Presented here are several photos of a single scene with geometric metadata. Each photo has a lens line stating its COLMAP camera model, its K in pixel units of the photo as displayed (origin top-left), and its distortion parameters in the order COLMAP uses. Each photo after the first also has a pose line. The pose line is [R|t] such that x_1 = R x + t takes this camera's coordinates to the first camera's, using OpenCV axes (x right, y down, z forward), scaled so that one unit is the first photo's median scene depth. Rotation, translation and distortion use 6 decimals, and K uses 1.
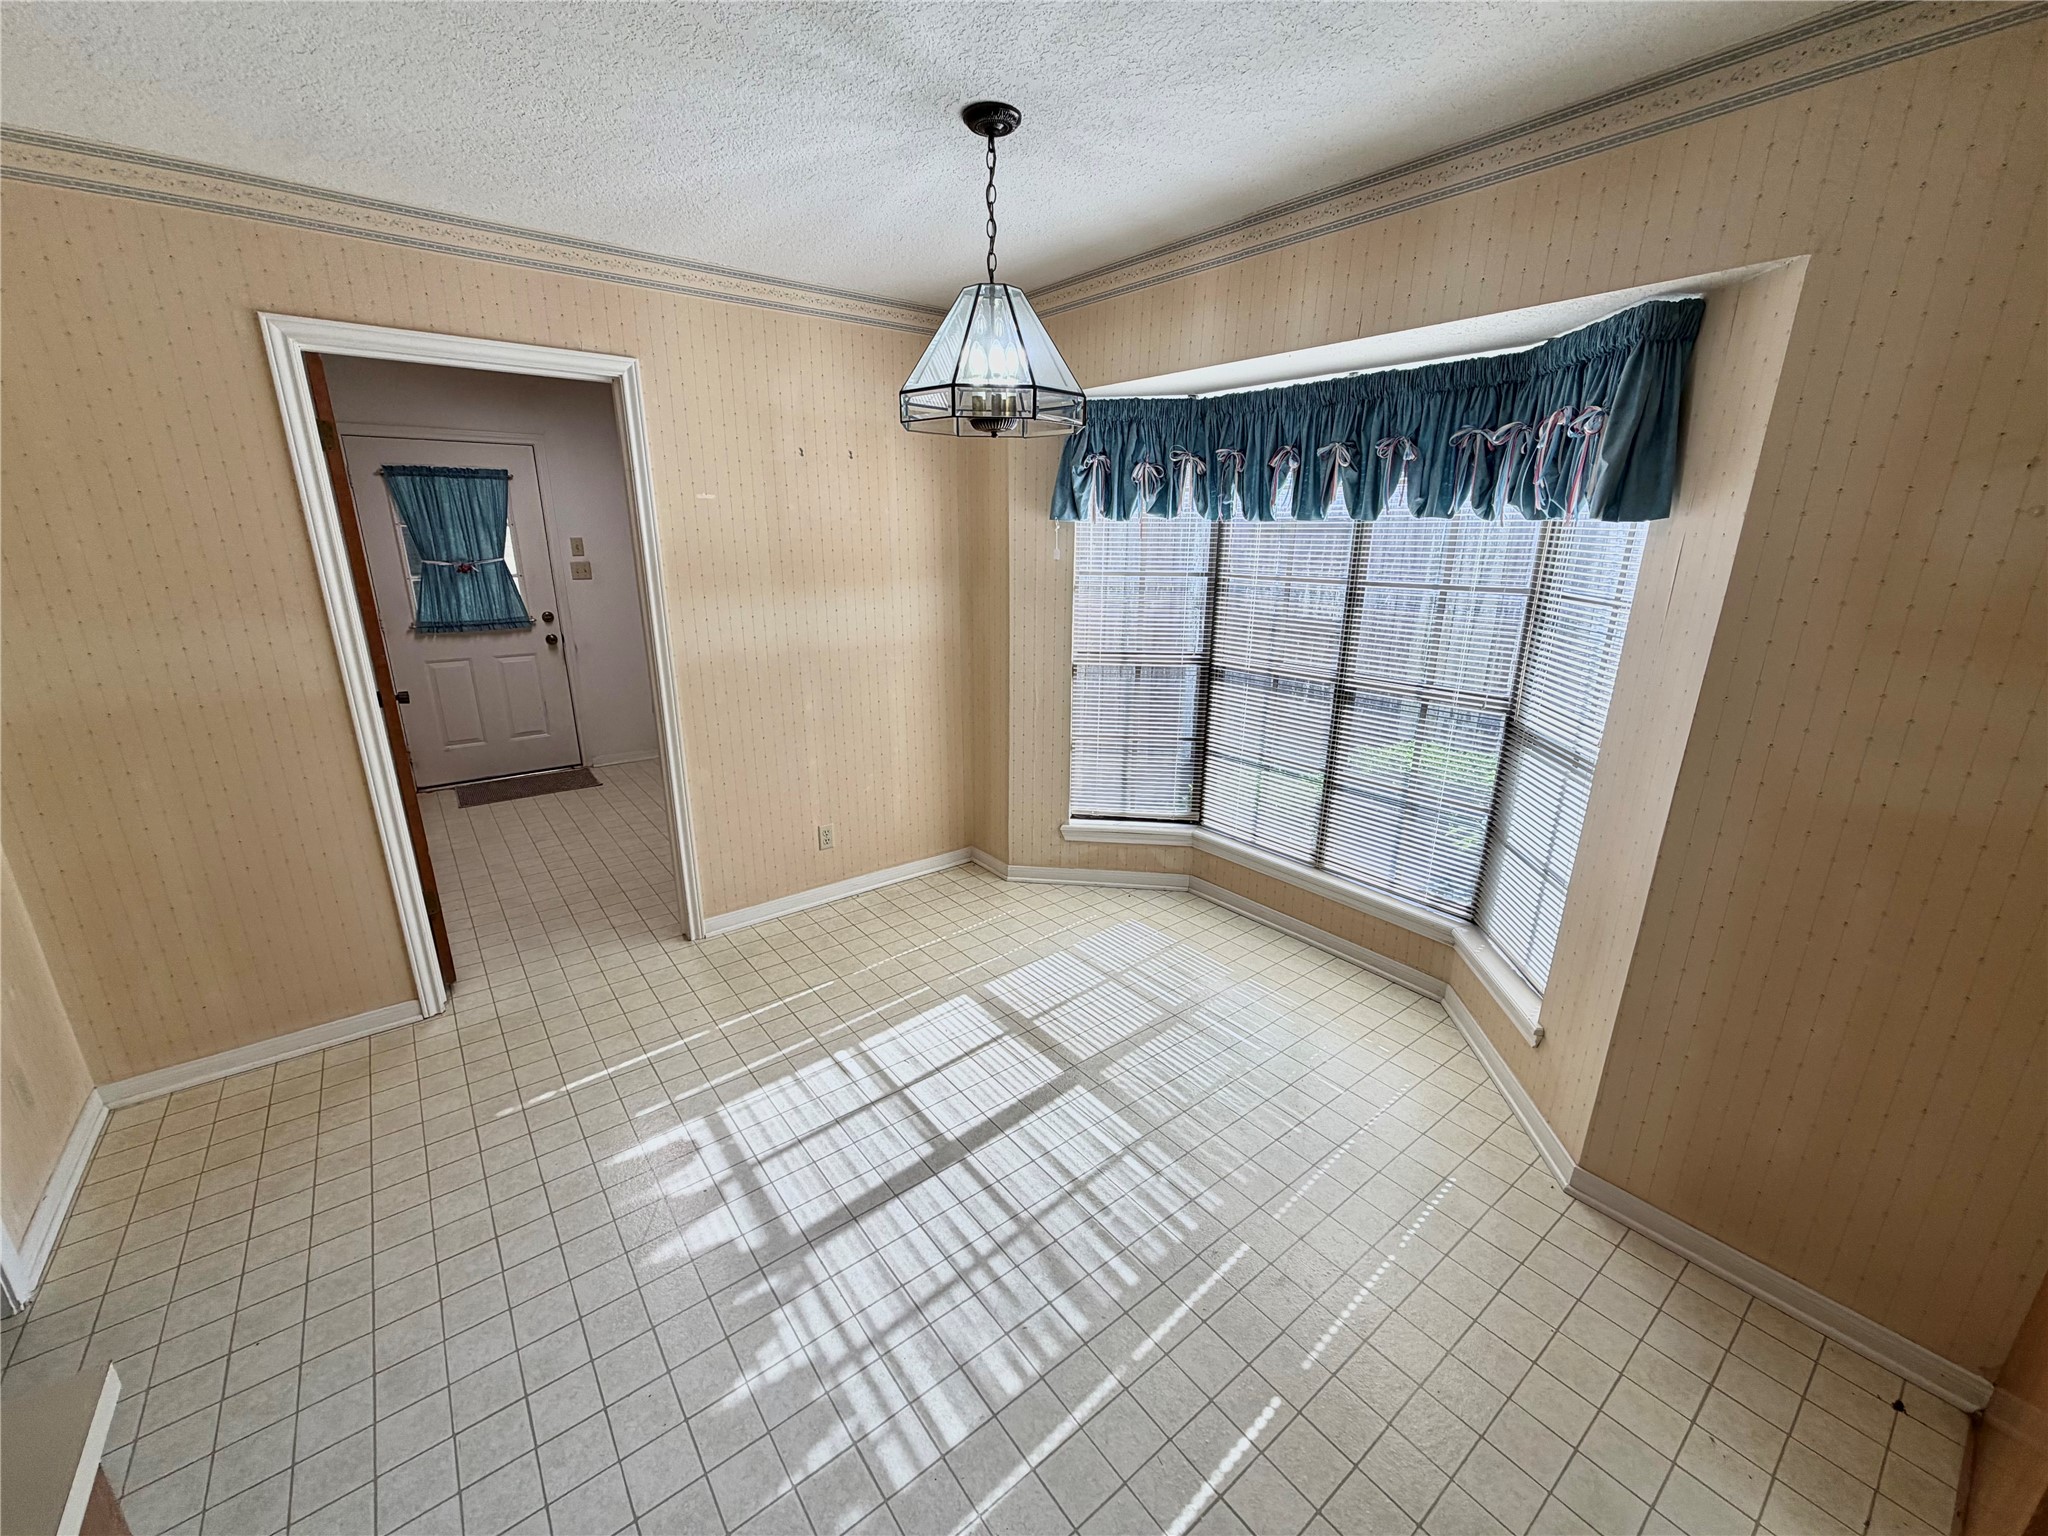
lens RADIAL K [[815.6, 0, 1034.2], [0, 815.6, 771.8], [0, 0, 1]] dist [0.001276, 0.000617]
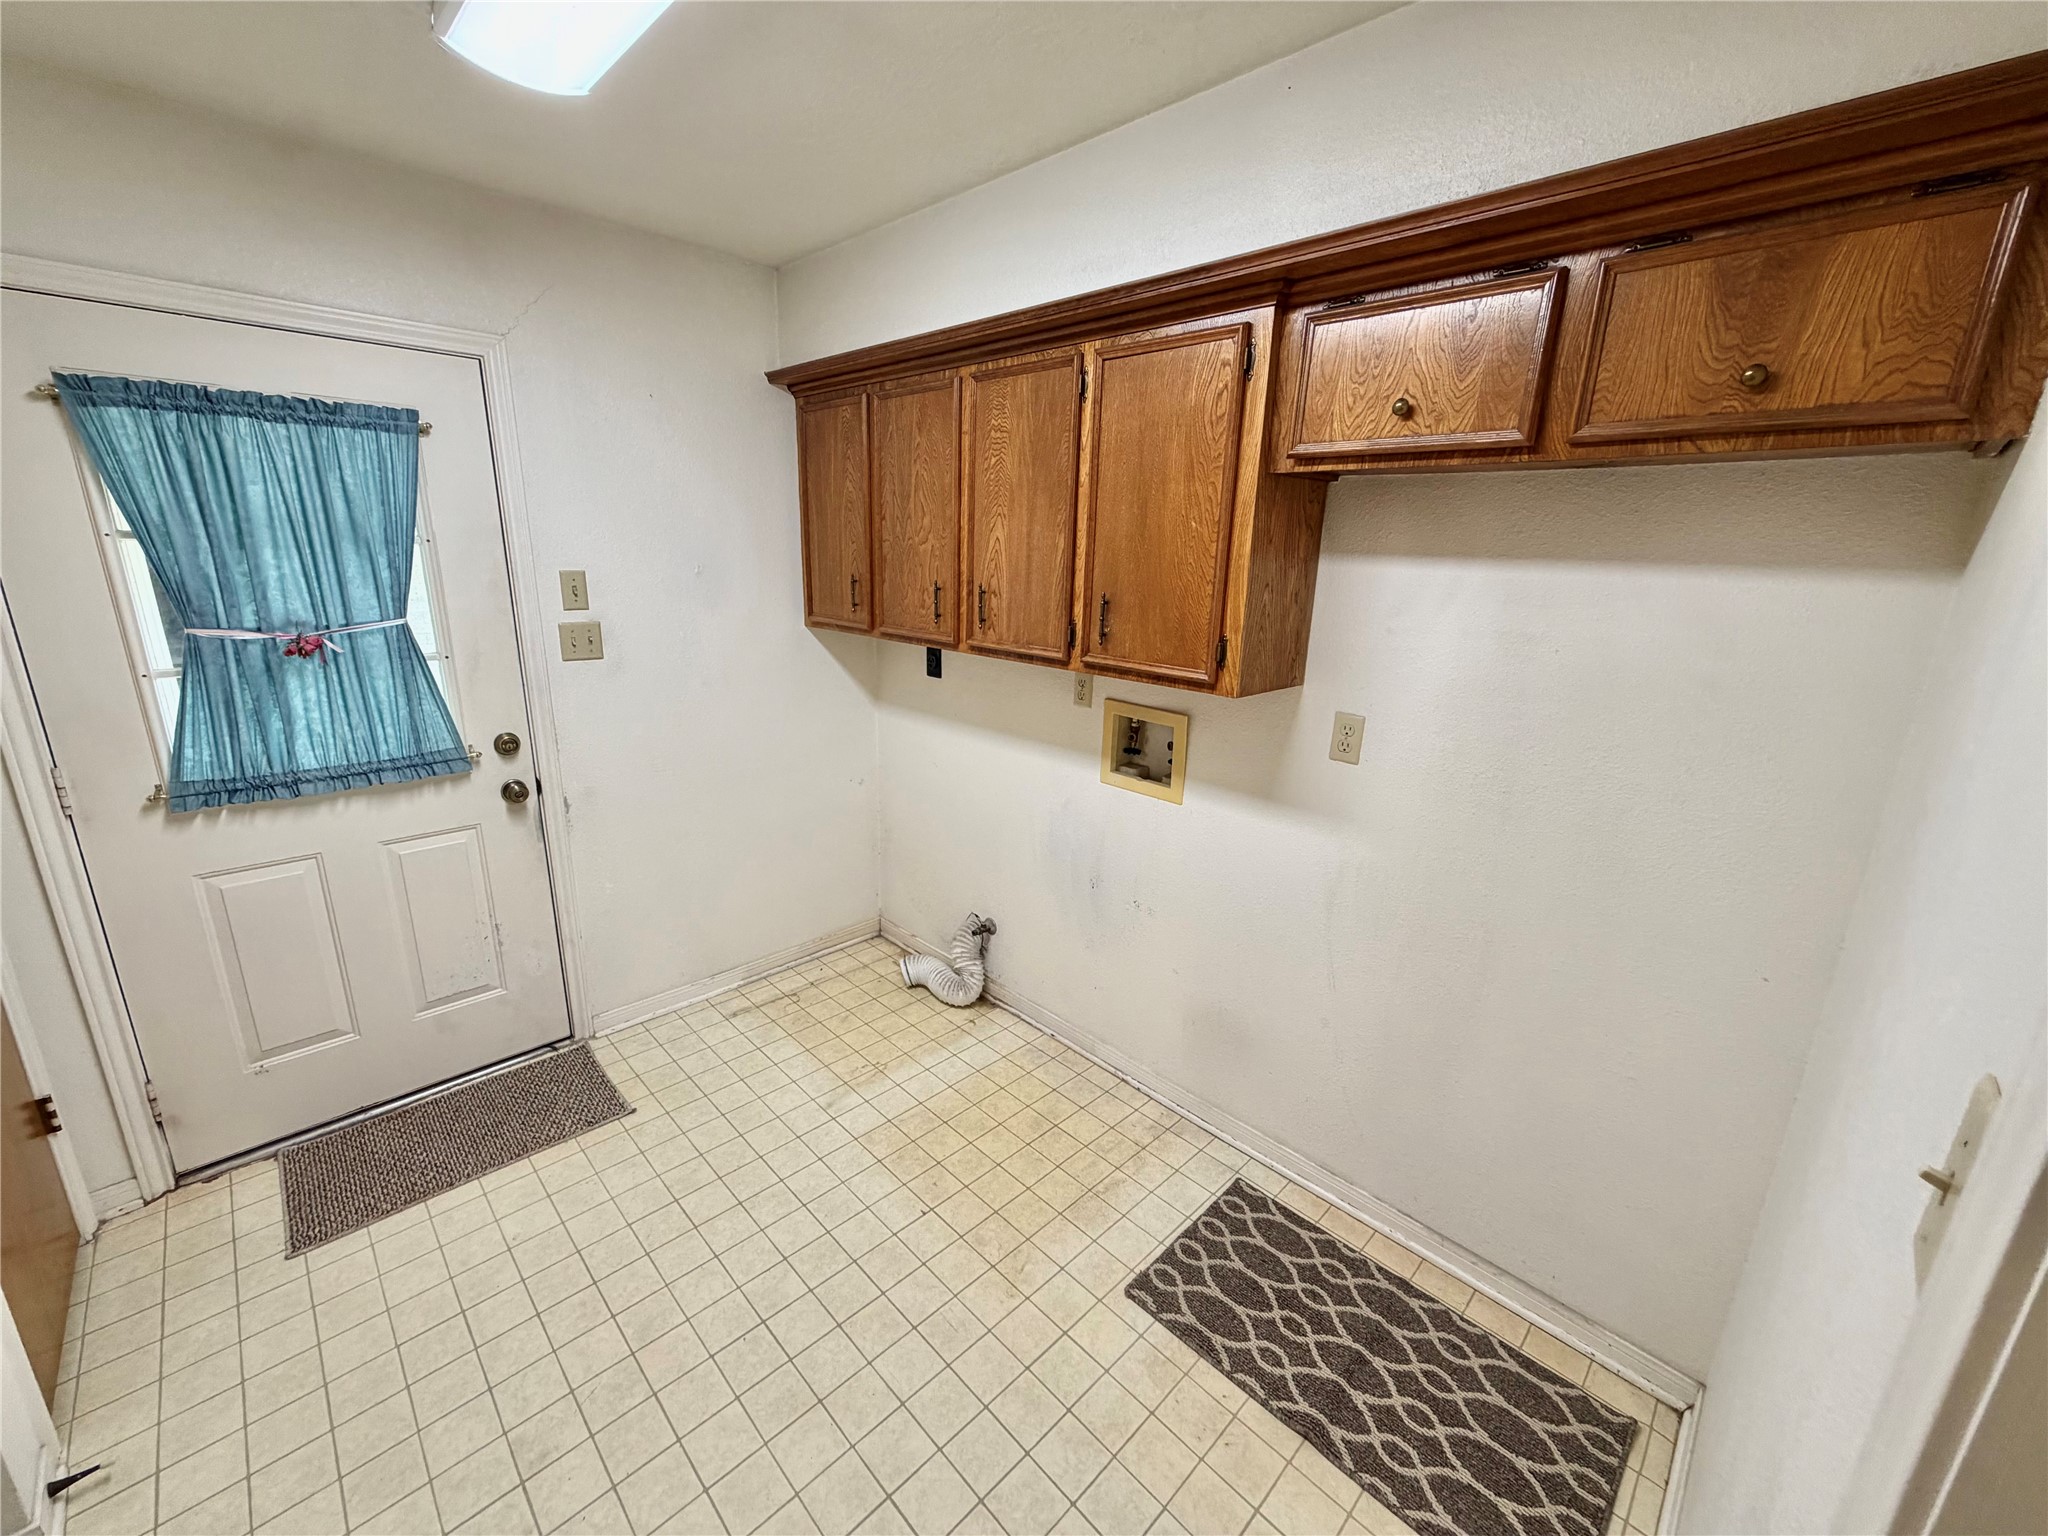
lens RADIAL K [[815.6, 0, 1031.6], [0, 815.6, 768.2], [0, 0, 1]] dist [0.001276, 0.000617]
pose [[0.993434, -0.010961, 0.113884, -0.378510], [0.013411, 0.999694, -0.020766, -0.171972], [-0.113622, 0.022157, 0.993277, 0.546459]]
